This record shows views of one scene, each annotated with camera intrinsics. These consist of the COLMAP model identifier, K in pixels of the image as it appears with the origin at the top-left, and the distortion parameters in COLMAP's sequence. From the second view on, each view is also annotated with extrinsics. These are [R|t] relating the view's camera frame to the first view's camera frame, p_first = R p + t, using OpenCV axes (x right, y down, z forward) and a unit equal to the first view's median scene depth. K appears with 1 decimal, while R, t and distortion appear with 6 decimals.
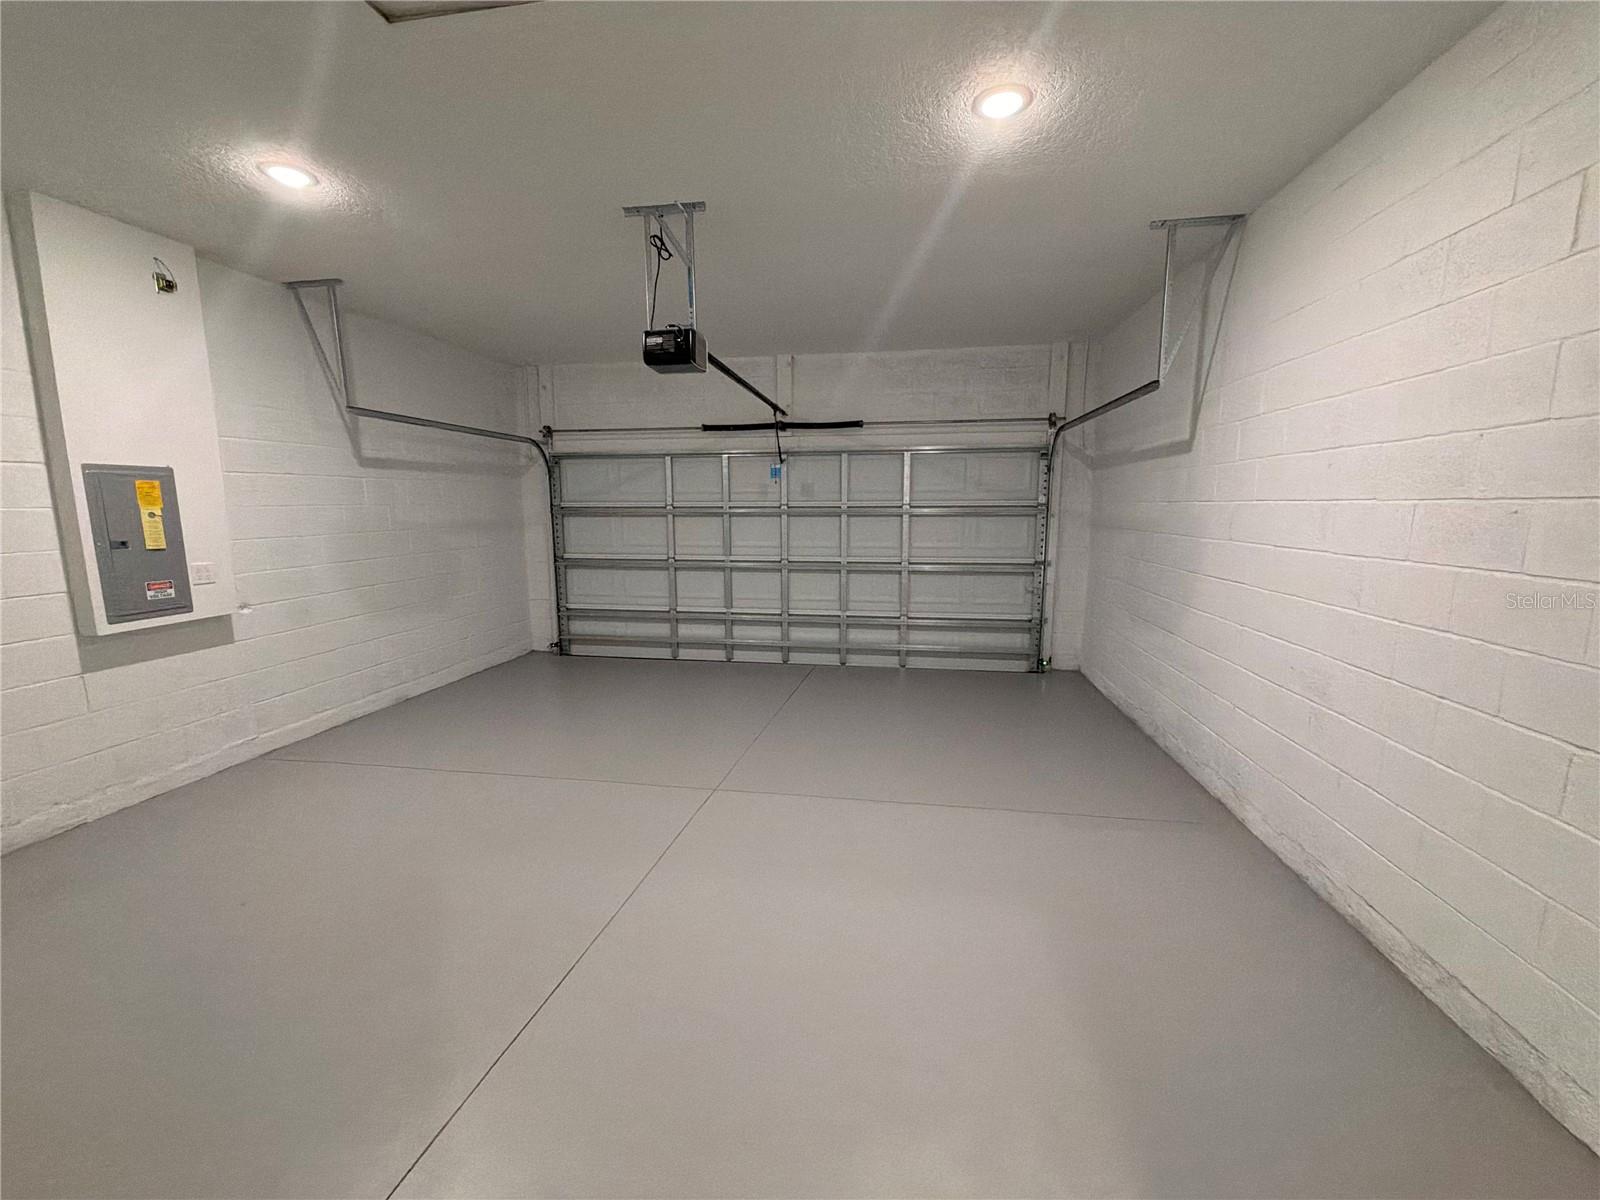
lens RADIAL K [[641.1, 0, 796.4], [0, 641.1, 599.6], [0, 0, 1]] dist [-0.000624, 0.001751]
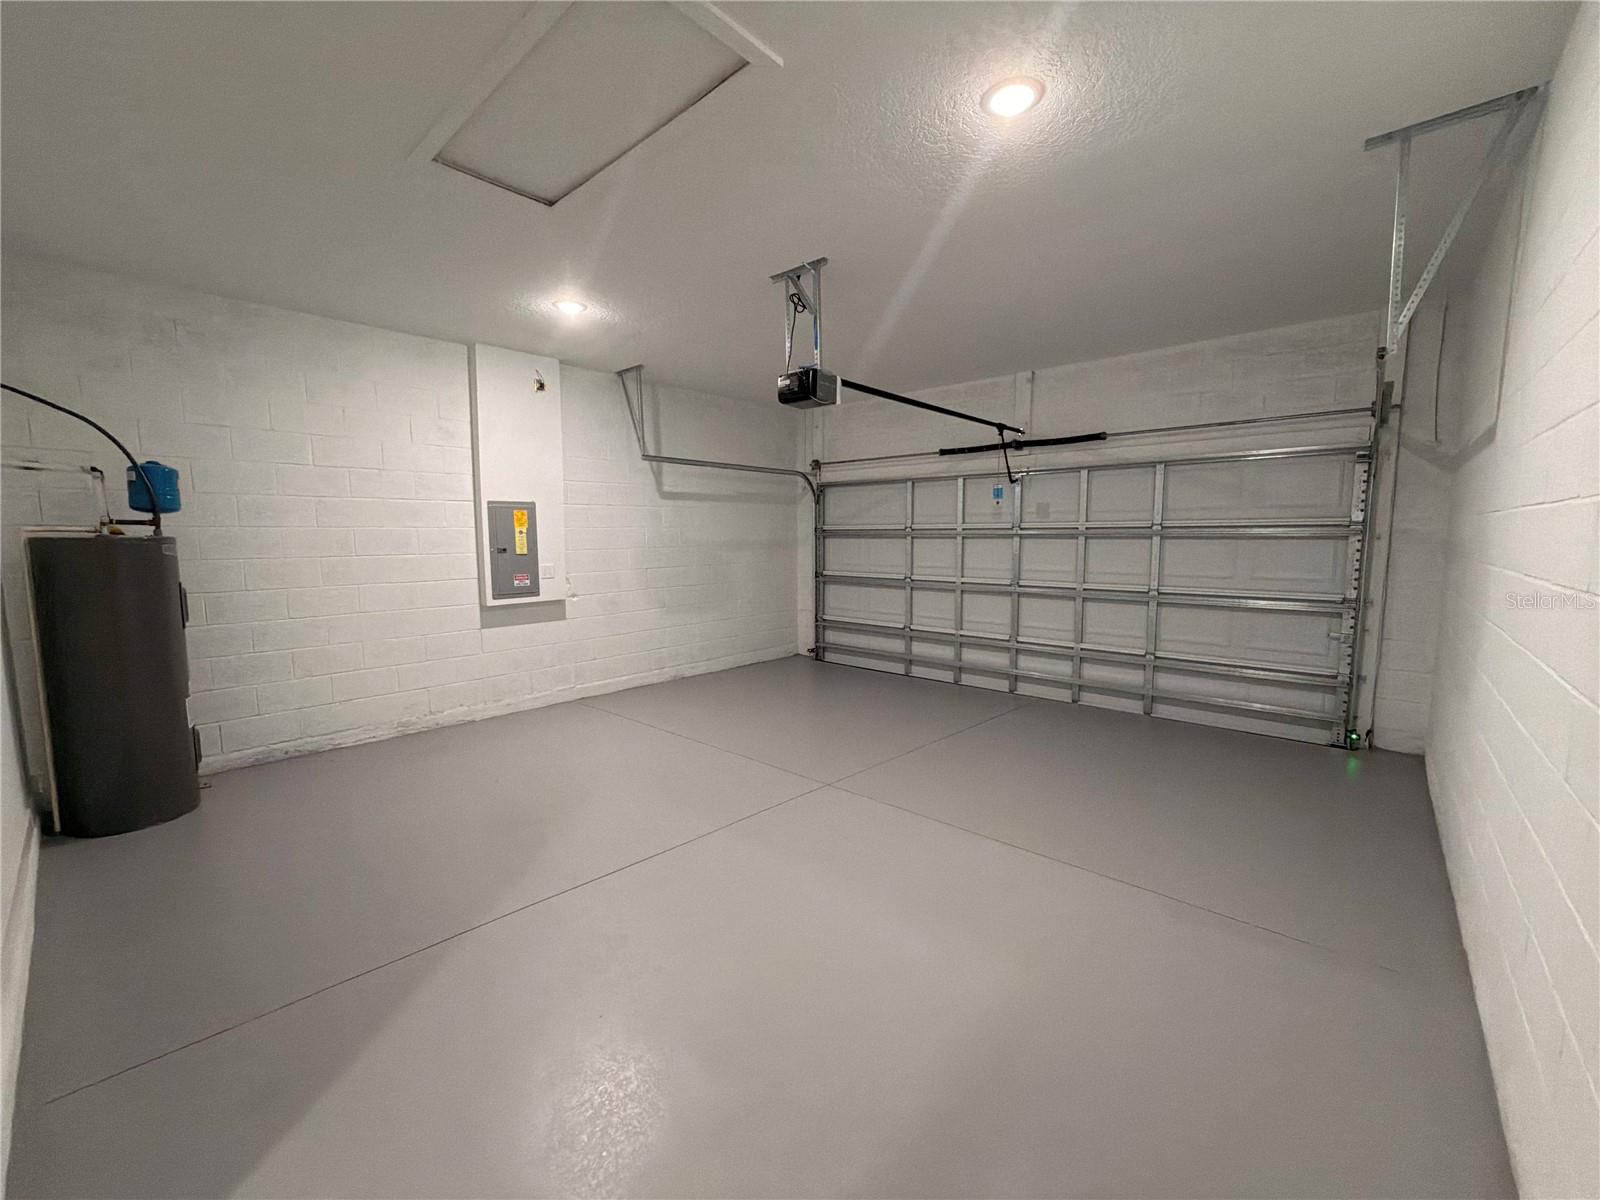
lens RADIAL K [[641.1, 0, 796.3], [0, 641.1, 600.6], [0, 0, 1]] dist [-0.000624, 0.001751]
pose [[0.844262, 0.055529, -0.533046, 0.233772], [-0.077336, 0.996831, -0.018646, 0.006654], [0.530321, 0.056966, 0.845881, 0.022727]]
